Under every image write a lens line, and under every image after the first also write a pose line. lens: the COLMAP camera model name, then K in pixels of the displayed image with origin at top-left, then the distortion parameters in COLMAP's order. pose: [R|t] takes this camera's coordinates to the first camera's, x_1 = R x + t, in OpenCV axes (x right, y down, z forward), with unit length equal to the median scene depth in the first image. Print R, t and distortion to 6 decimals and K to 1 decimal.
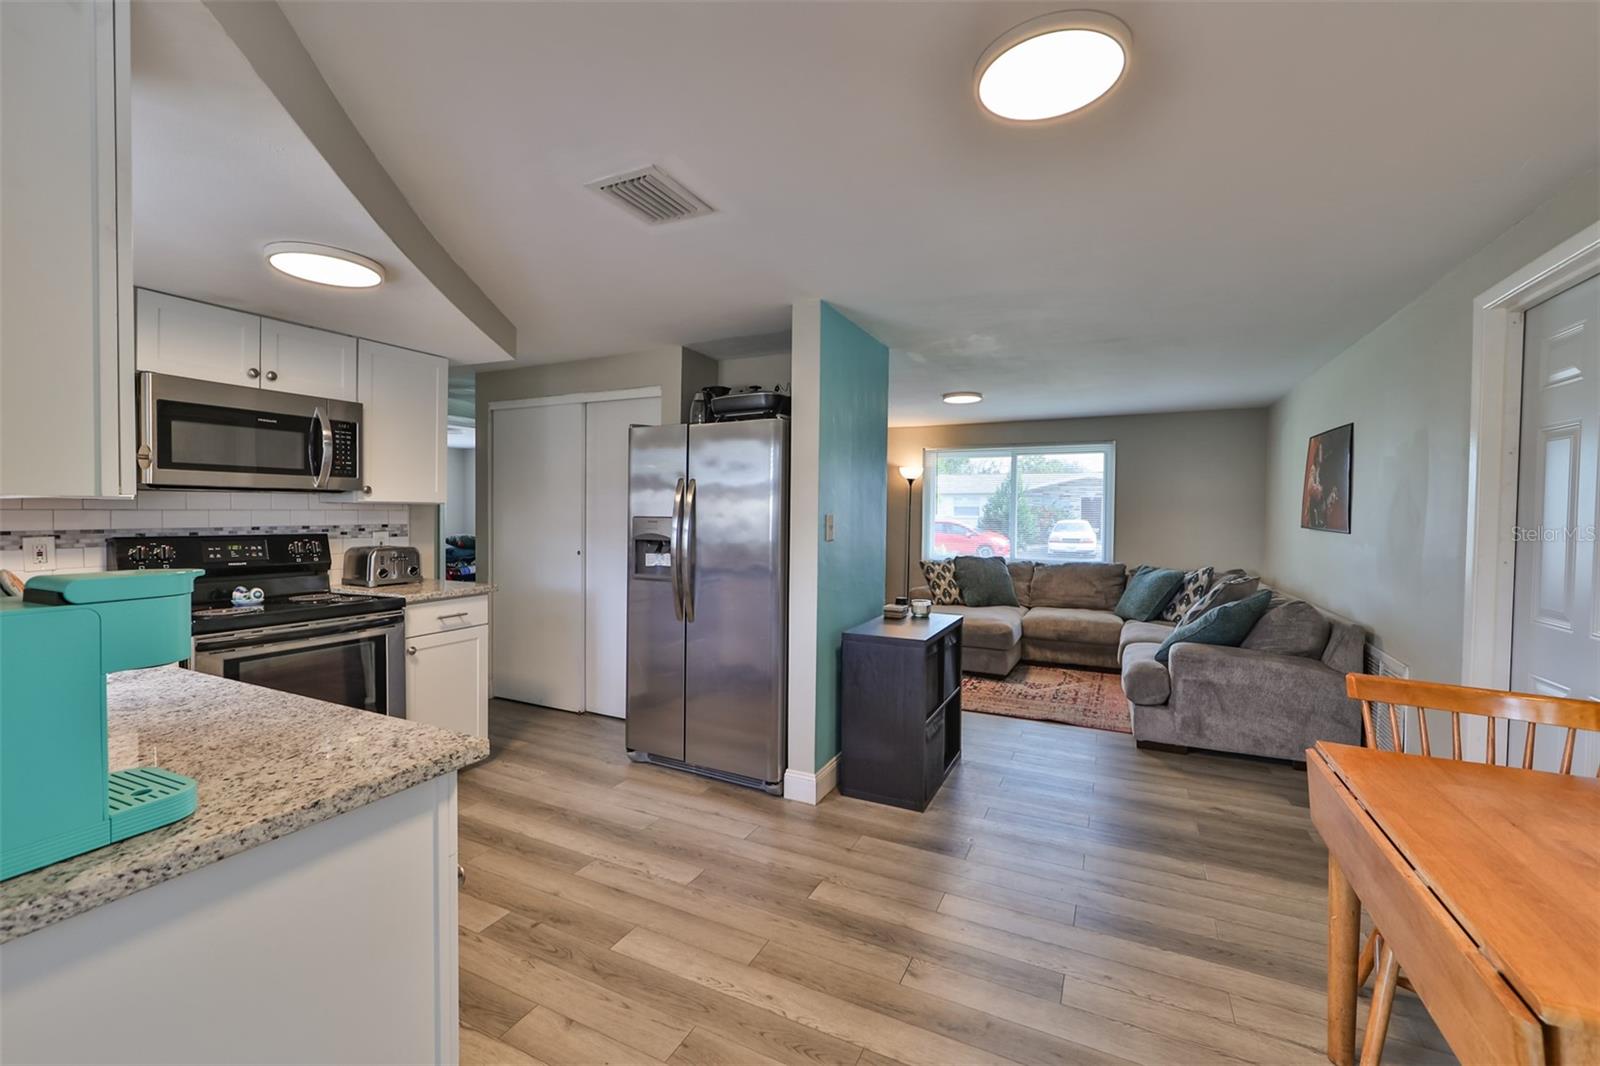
lens RADIAL K [[661.6, 0, 794.9], [0, 661.6, 524.6], [0, 0, 1]] dist [0.001590, -0.000406]
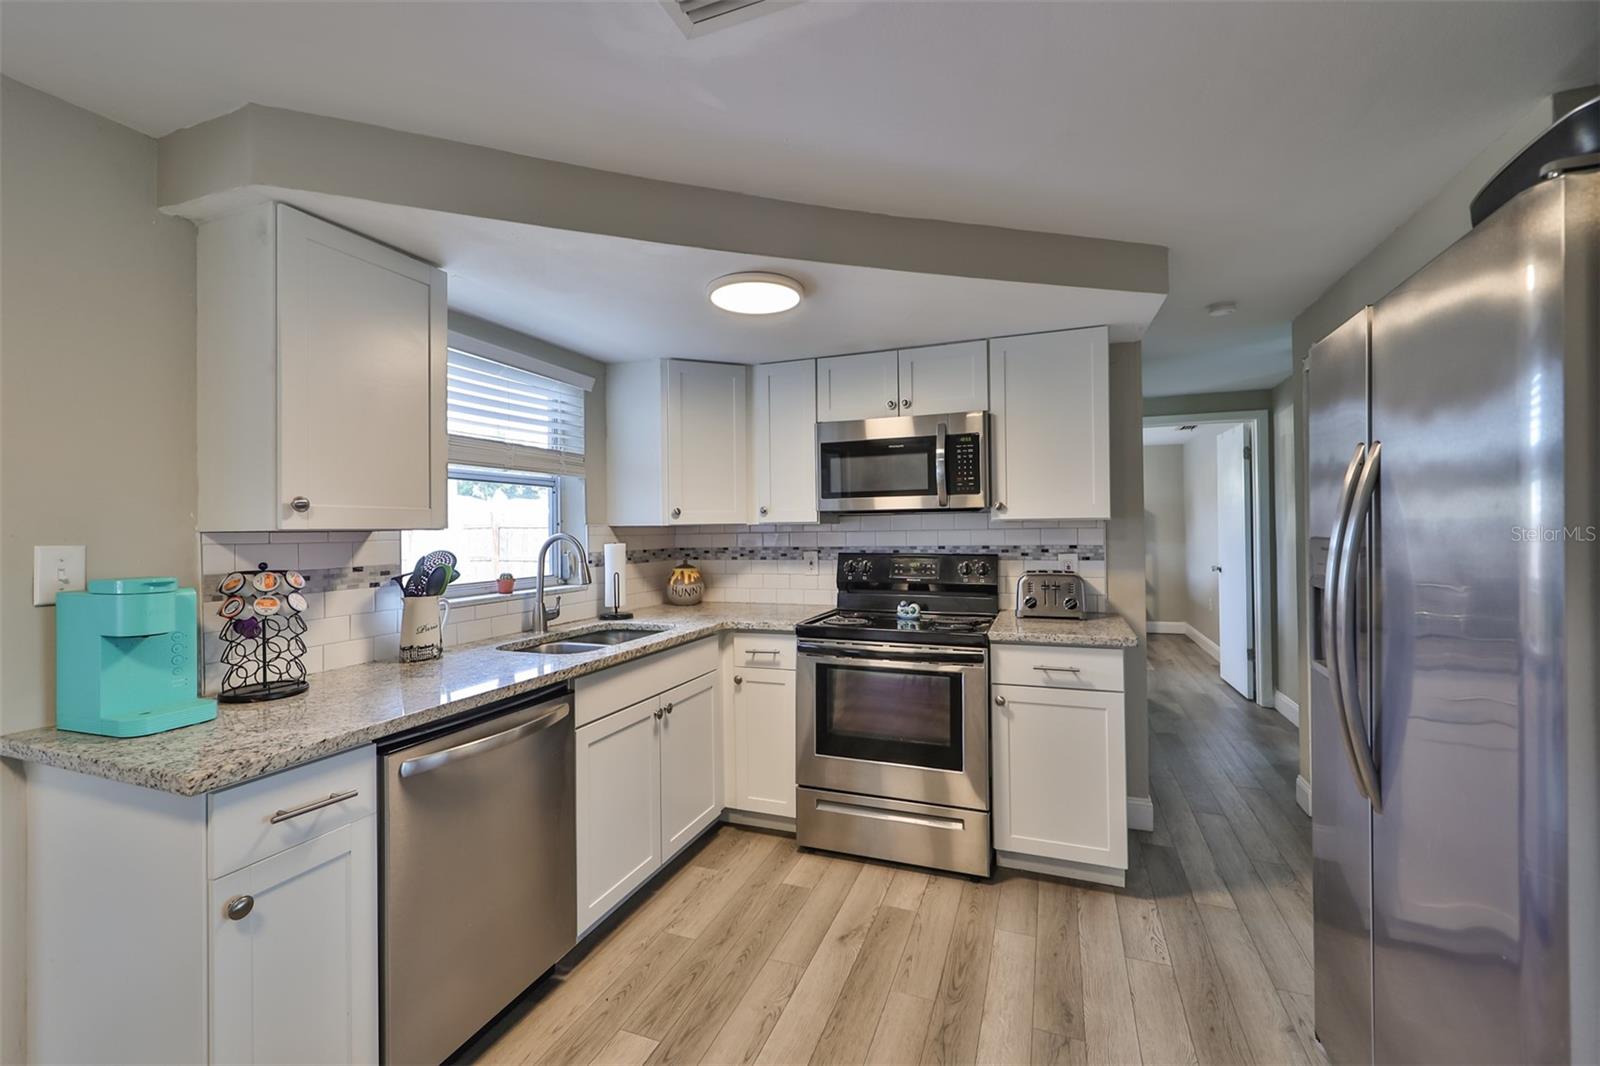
lens RADIAL K [[661.6, 0, 794.9], [0, 661.6, 524.6], [0, 0, 1]] dist [0.001590, -0.000406]
pose [[0.088967, -0.015711, -0.995911, 0.189752], [-0.006217, 0.999847, -0.016328, -0.010742], [0.996015, 0.007644, 0.088856, 0.588484]]
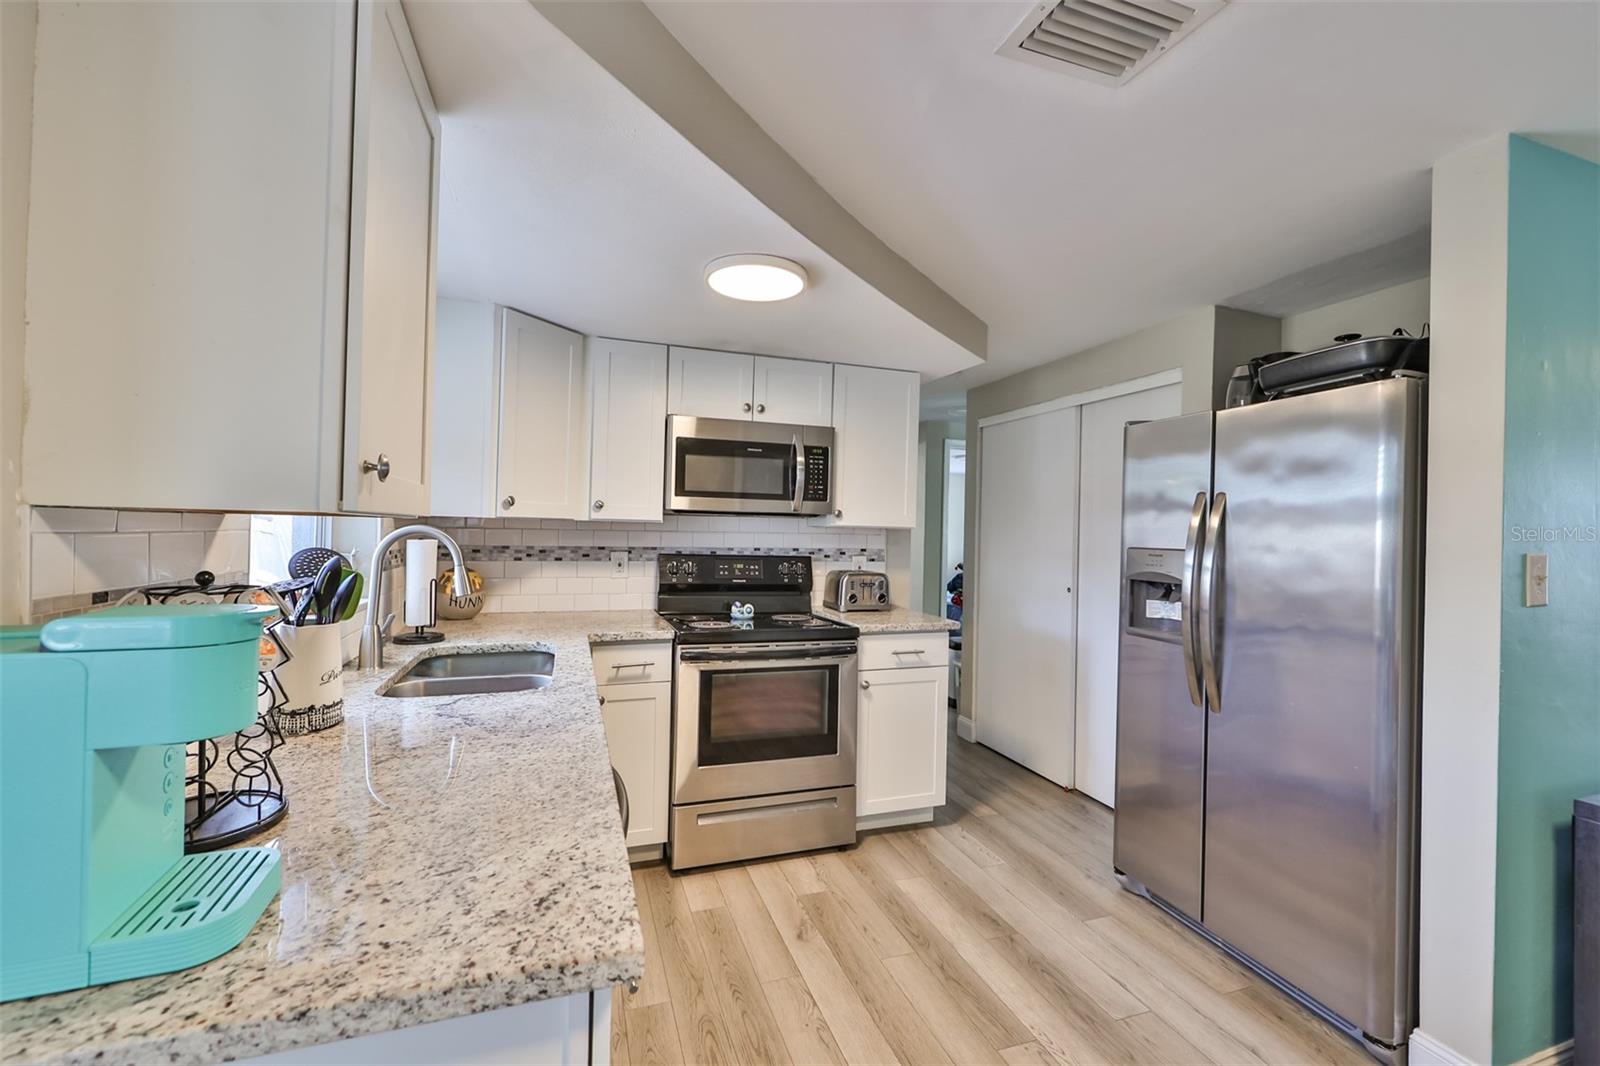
lens RADIAL K [[661.6, 0, 794.9], [0, 661.6, 524.6], [0, 0, 1]] dist [0.001590, -0.000406]
pose [[0.712192, 0.001601, -0.701983, 0.005122], [-0.030045, 0.999151, -0.028204, -0.005571], [0.701341, 0.041177, 0.711635, 0.224370]]
